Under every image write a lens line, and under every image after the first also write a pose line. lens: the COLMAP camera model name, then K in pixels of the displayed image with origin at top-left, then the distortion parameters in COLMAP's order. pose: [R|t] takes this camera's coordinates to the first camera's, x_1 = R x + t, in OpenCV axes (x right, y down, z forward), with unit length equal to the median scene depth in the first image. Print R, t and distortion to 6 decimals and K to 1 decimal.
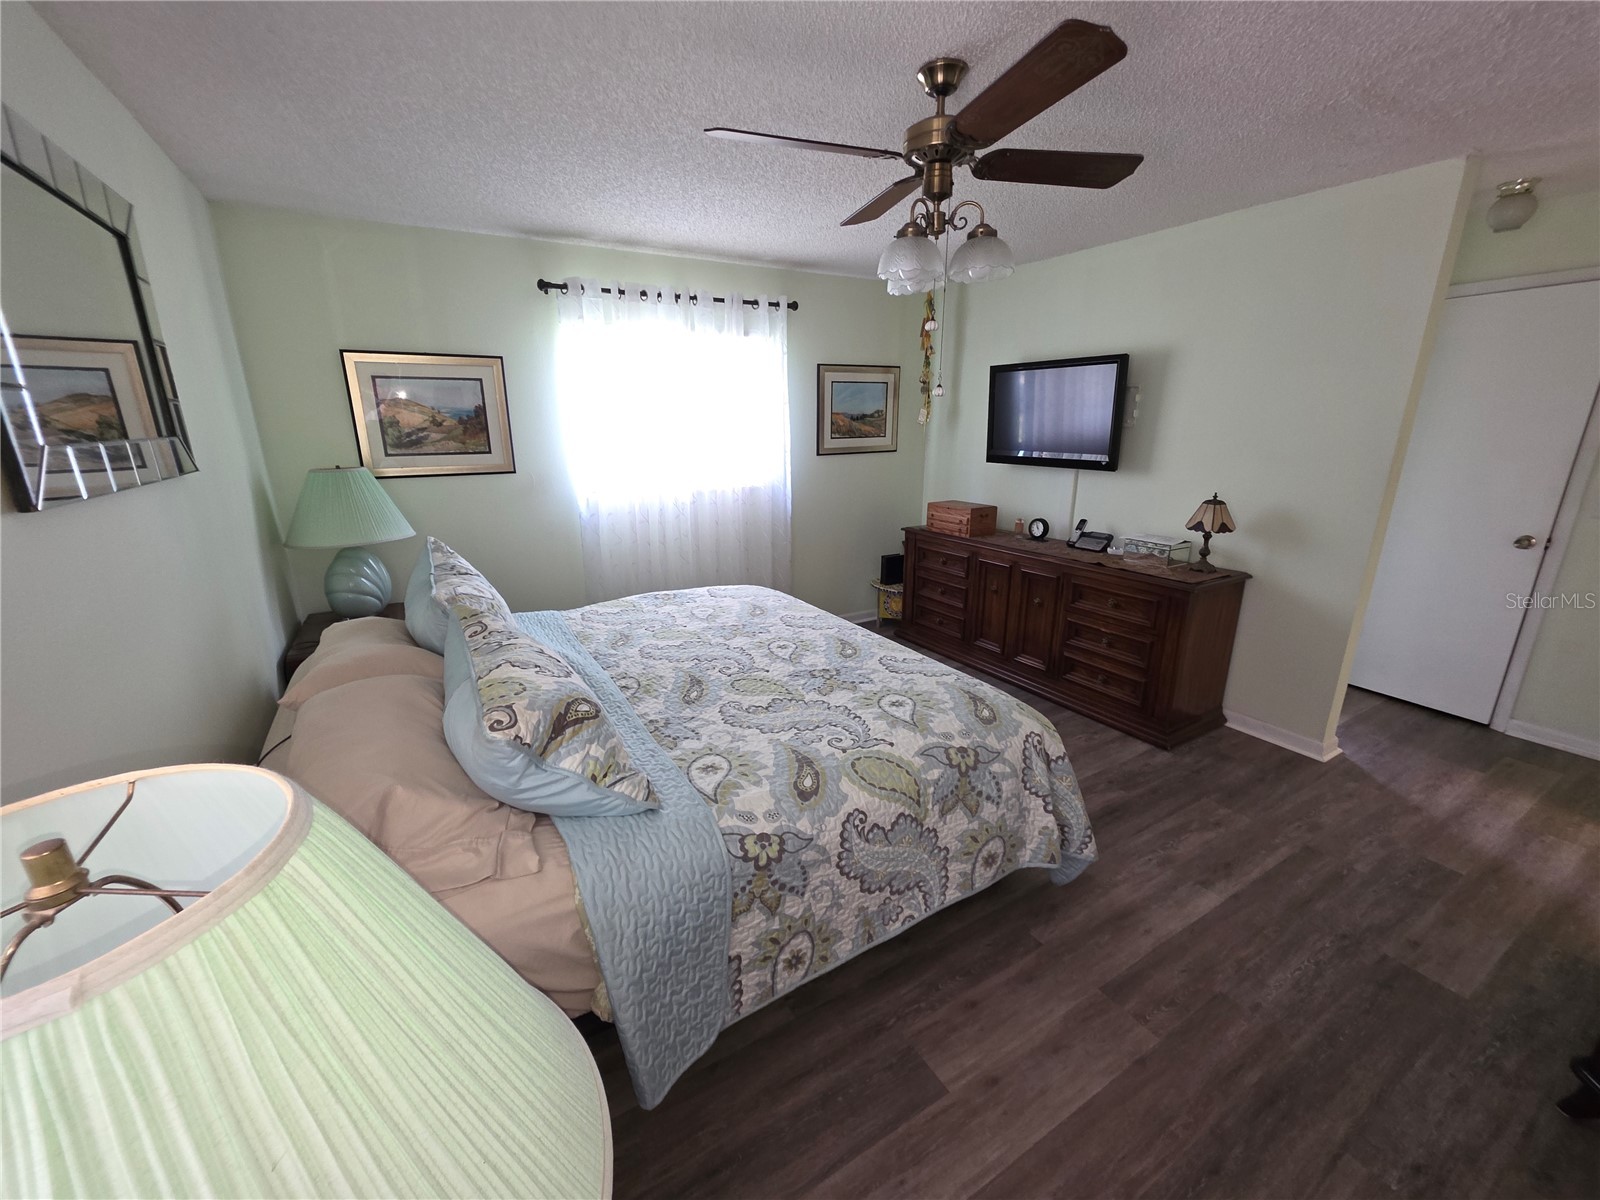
lens RADIAL K [[643.0, 0, 795.0], [0, 643.0, 602.9], [0, 0, 1]] dist [-0.002573, -0.000060]
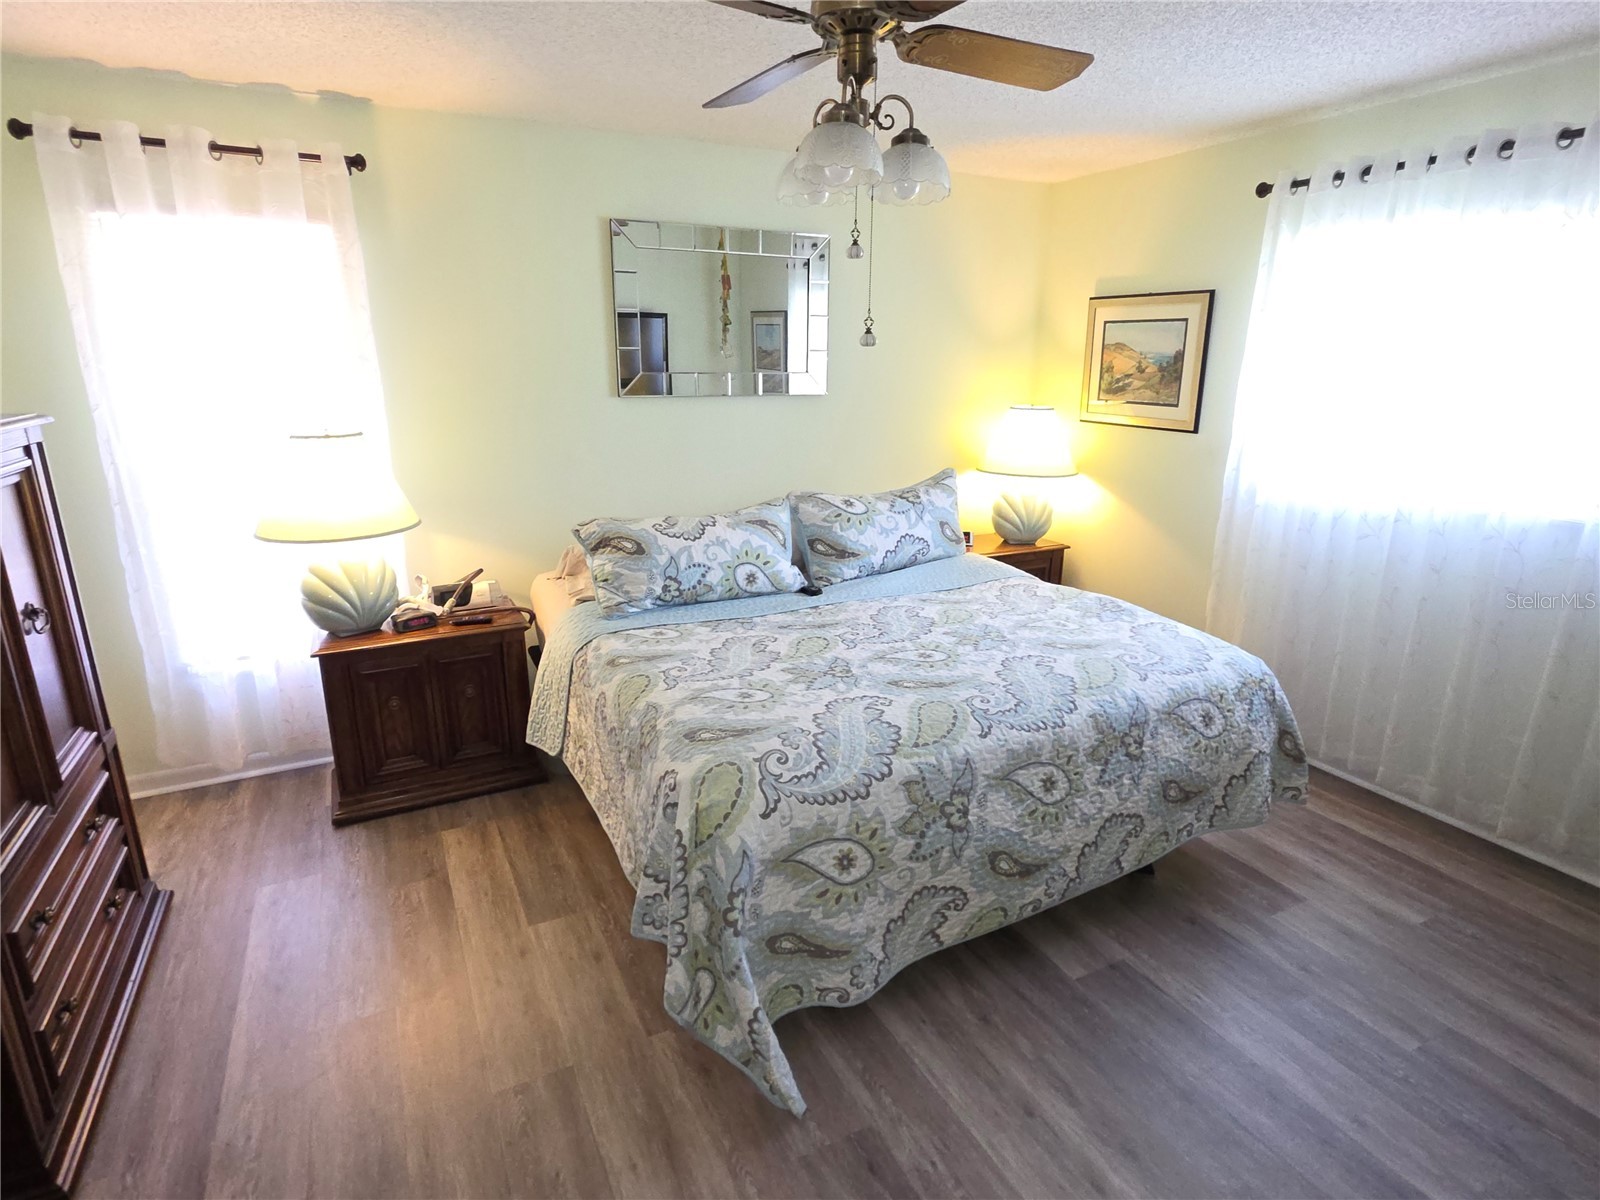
lens RADIAL K [[858.3, 0, 798.0], [0, 858.3, 595.4], [0, 0, 1]] dist [0.005126, -0.000021]
pose [[-0.071090, 0.277970, -0.957955, 0.906752], [-0.280044, 0.916196, 0.286635, -0.239805], [0.957351, 0.288647, 0.012712, 0.732729]]
